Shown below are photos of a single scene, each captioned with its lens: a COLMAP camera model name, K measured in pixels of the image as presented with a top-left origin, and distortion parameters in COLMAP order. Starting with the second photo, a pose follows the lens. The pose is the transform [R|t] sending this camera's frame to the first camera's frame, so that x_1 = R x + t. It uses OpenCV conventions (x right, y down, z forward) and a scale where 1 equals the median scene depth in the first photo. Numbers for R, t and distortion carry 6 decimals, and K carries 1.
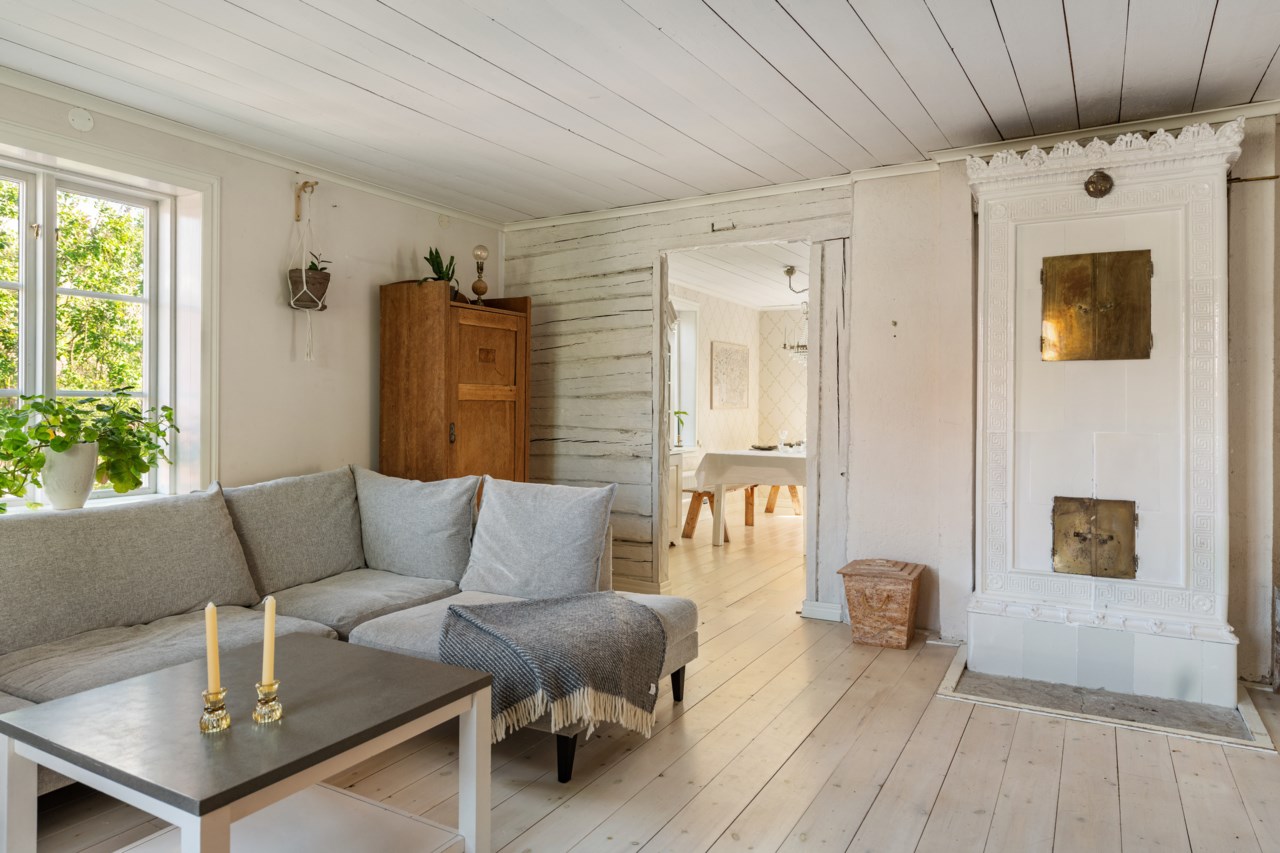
lens RADIAL K [[805.4, 0, 640.0], [0, 805.4, 426.5], [0, 0, 1]] dist [-0.000006, -0.000012]
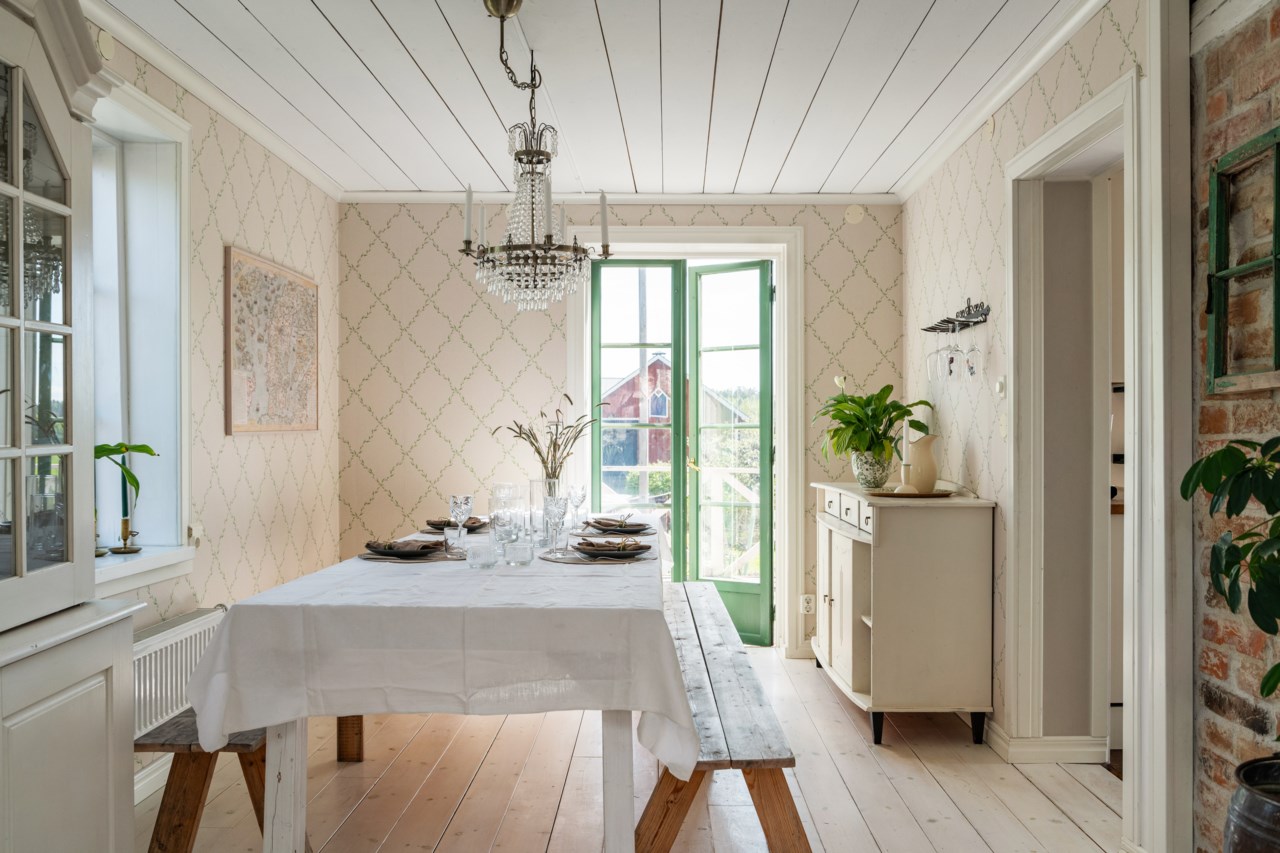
lens RADIAL K [[1040.2, 0, 639.1], [0, 1040.2, 450.0], [0, 0, 1]] dist [-0.007027, -0.002193]
pose [[0.882293, -0.013346, 0.470511, 0.031062], [0.014340, 0.999896, 0.001471, -0.011894], [-0.470482, 0.005449, 0.882393, 0.485760]]
